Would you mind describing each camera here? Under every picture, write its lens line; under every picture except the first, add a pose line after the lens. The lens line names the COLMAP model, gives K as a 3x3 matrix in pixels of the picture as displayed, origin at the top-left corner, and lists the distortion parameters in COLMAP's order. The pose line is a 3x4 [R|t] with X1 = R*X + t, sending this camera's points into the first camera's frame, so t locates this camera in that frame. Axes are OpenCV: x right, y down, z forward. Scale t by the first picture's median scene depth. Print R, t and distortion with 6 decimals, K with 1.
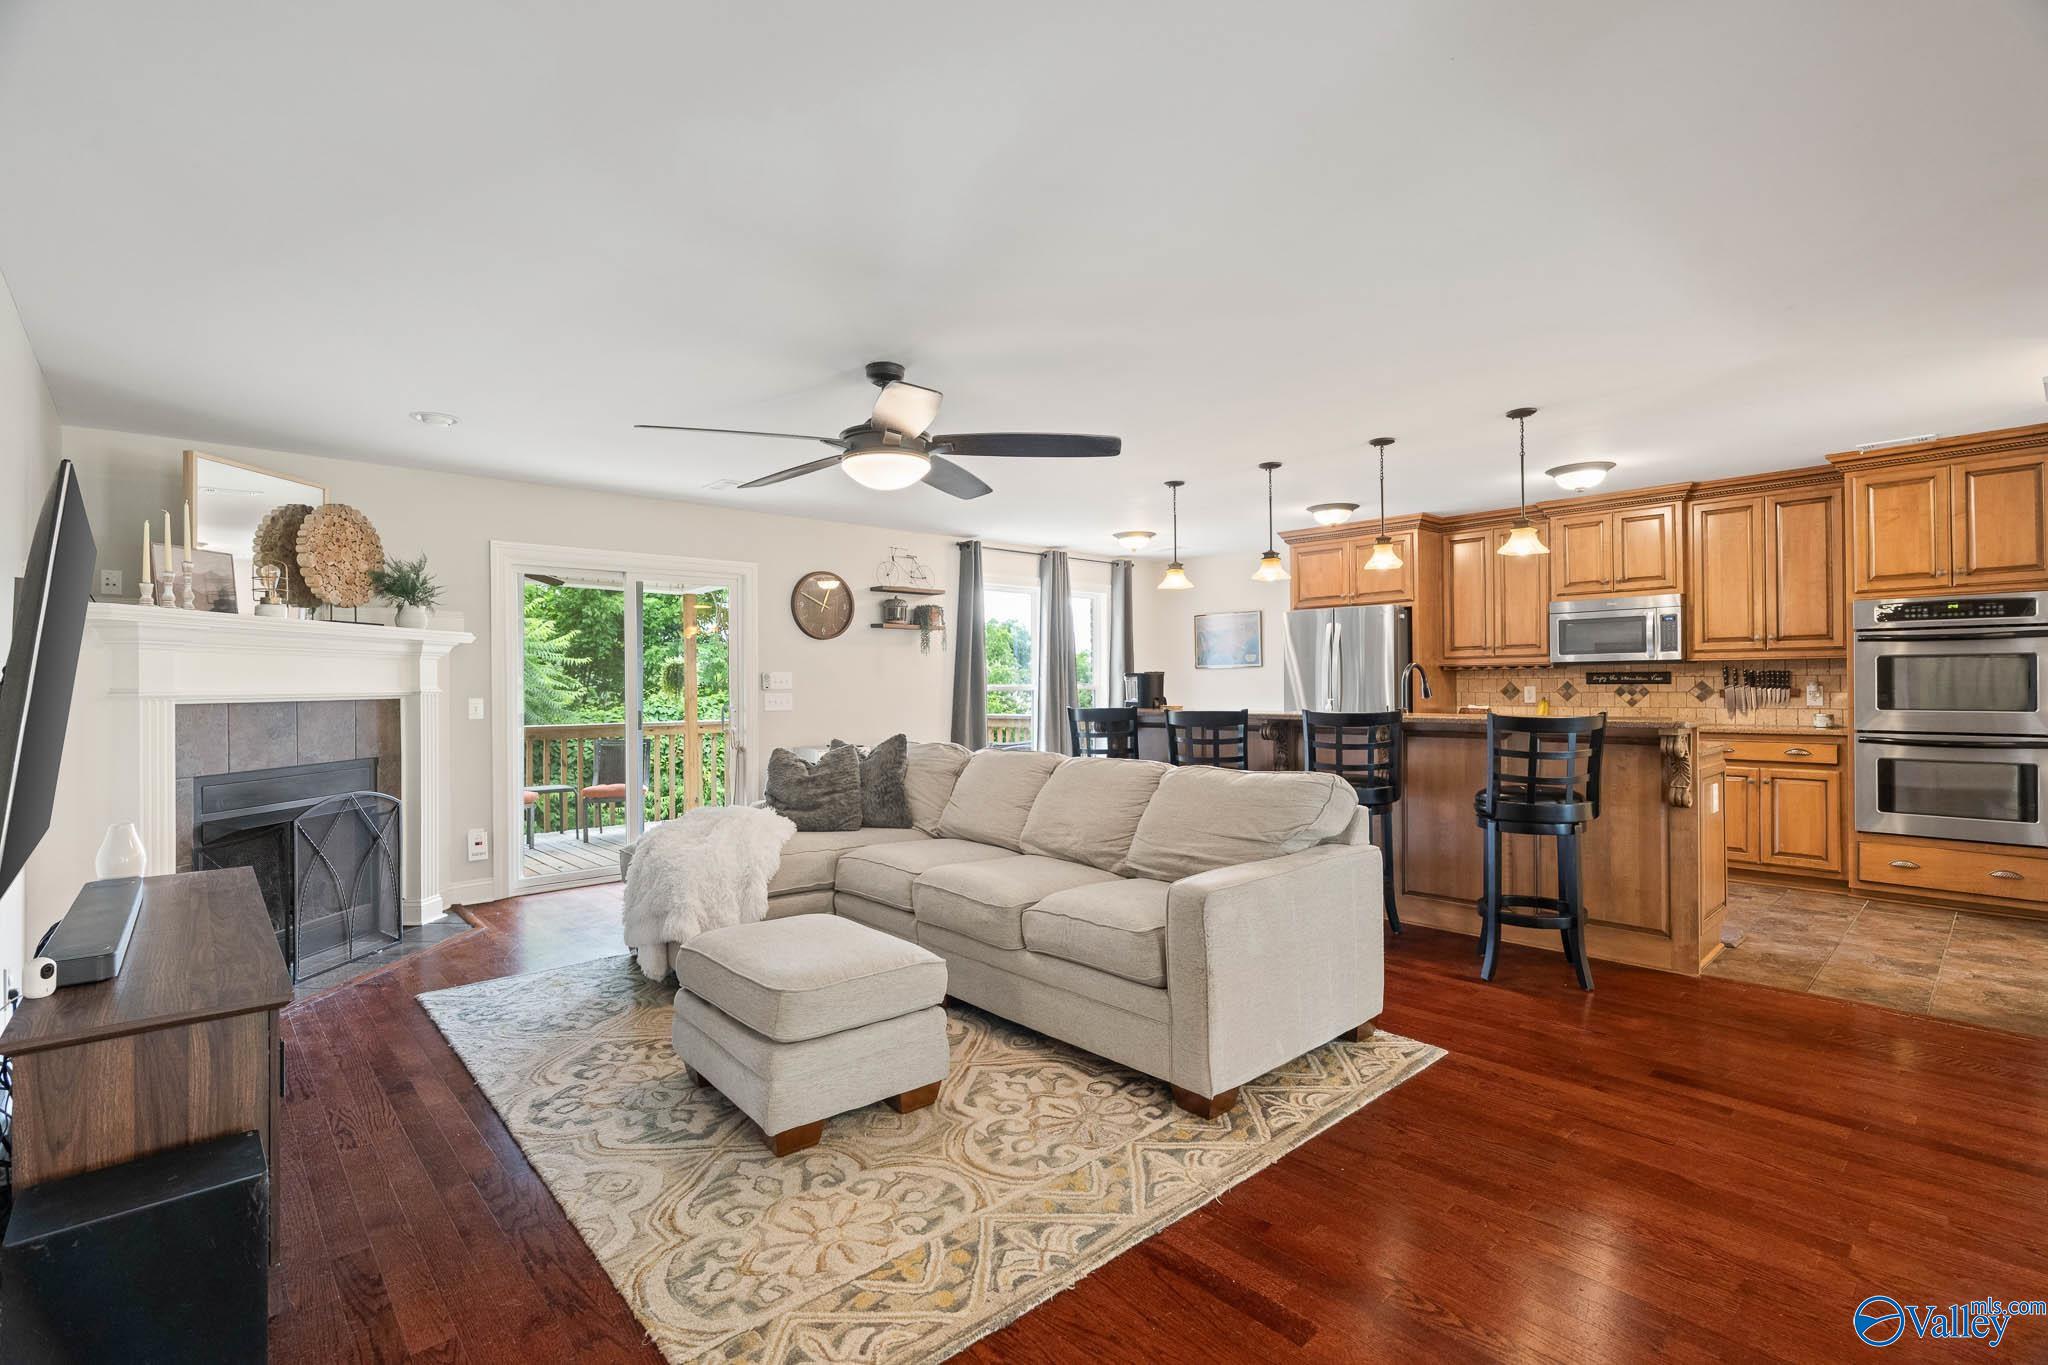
lens RADIAL K [[930.1, 0, 1023.9], [0, 930.1, 678.7], [0, 0, 1]] dist [-0.002425, 0.000240]
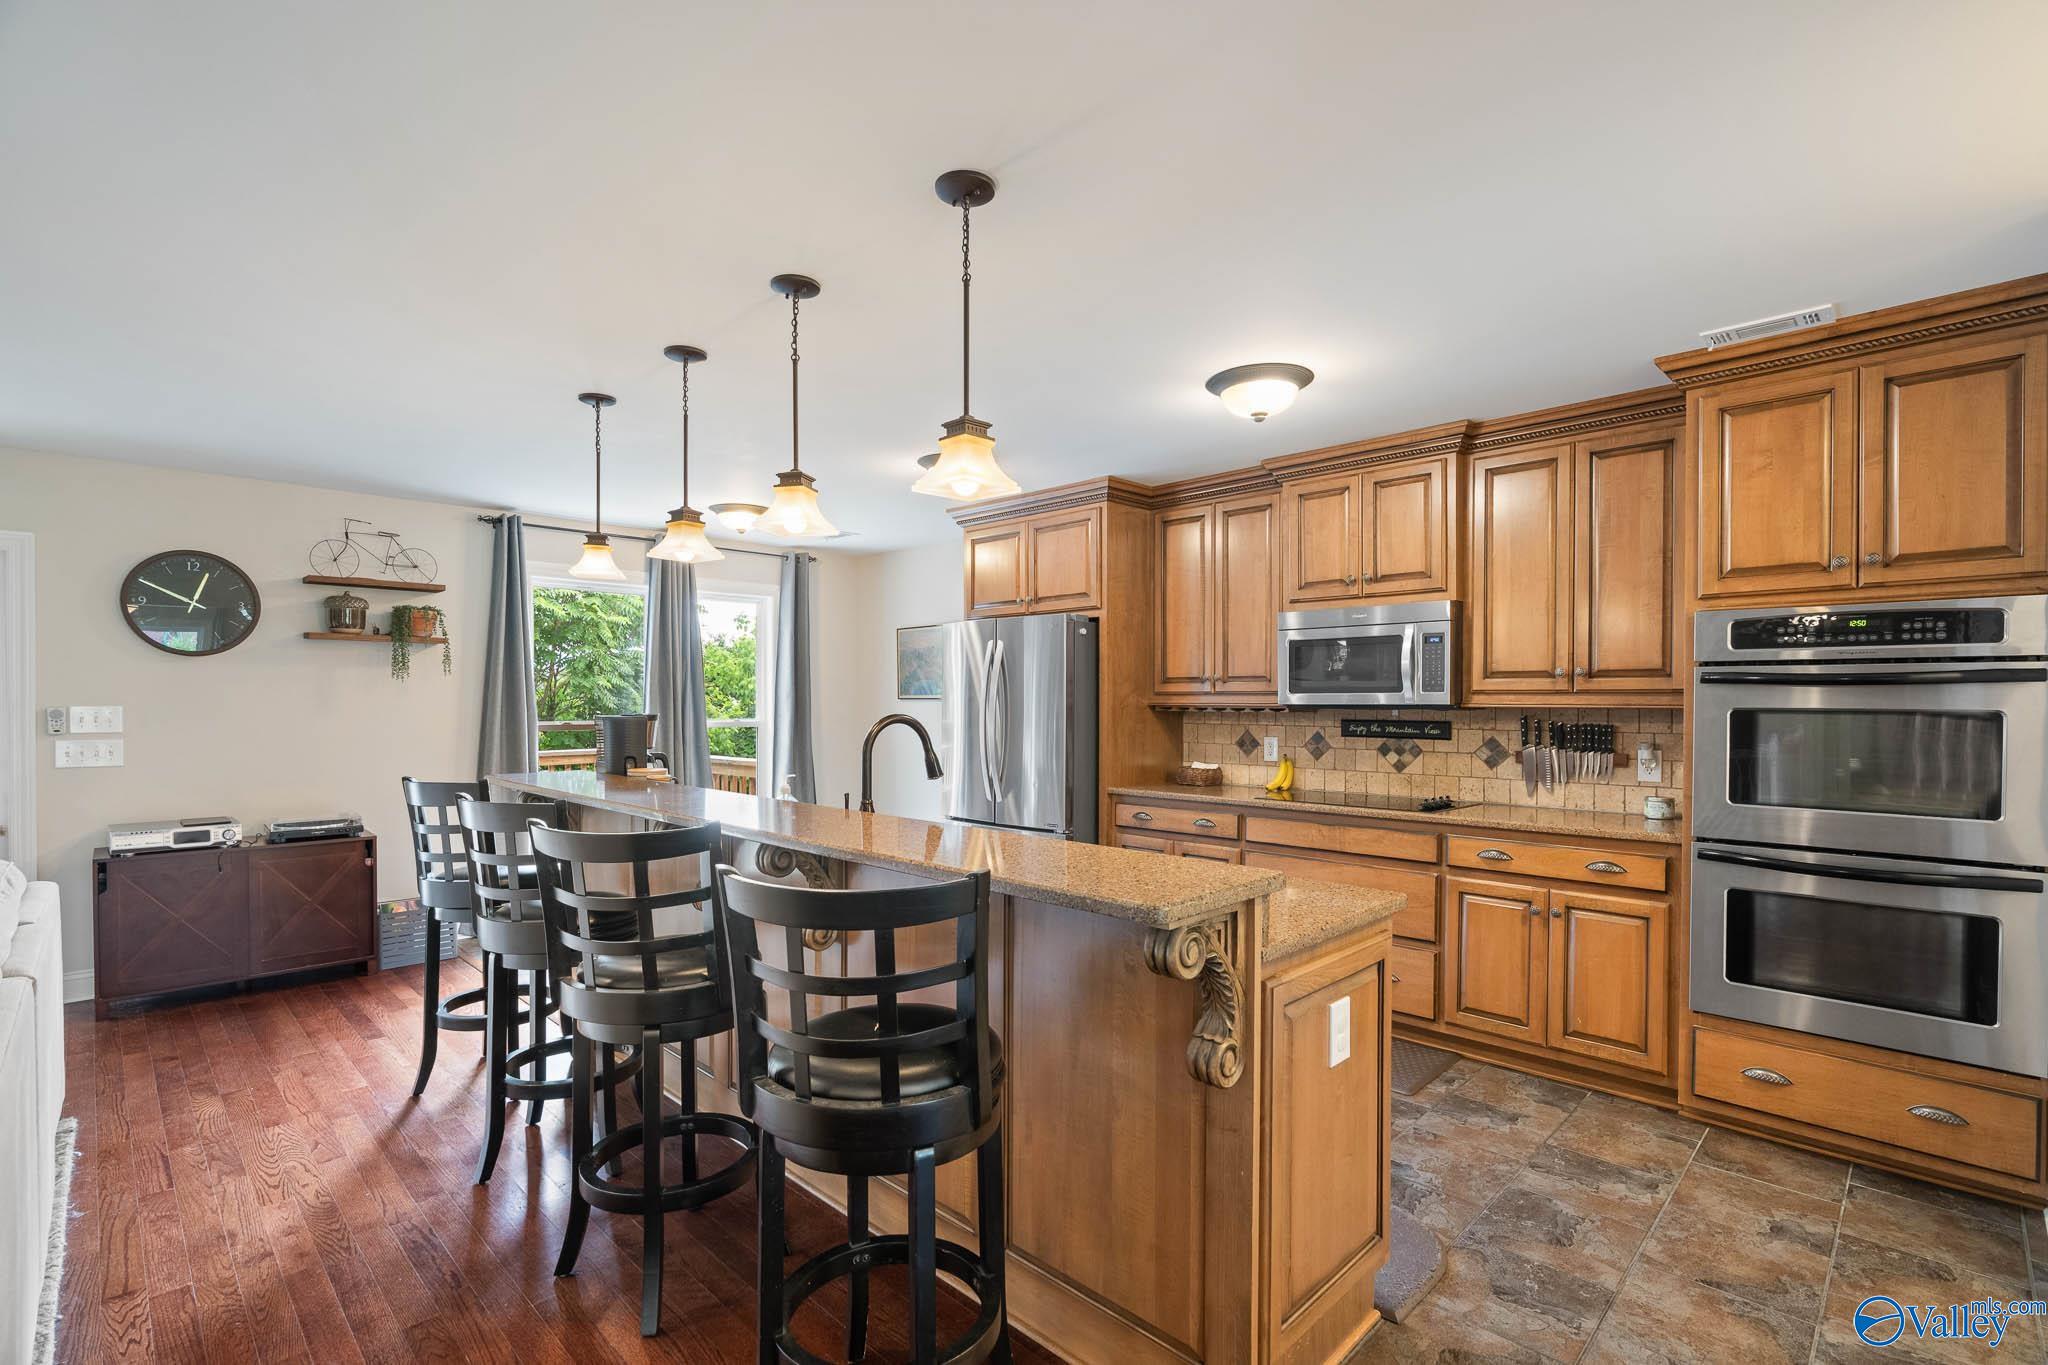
lens RADIAL K [[944.3, 0, 1019.4], [0, 944.3, 709.7], [0, 0, 1]] dist [-0.002602, 0.000370]
pose [[0.999000, 0.009339, 0.043723, 0.401250], [-0.010037, 0.999825, 0.015769, -0.025394], [-0.043568, -0.016192, 0.998919, 0.386019]]
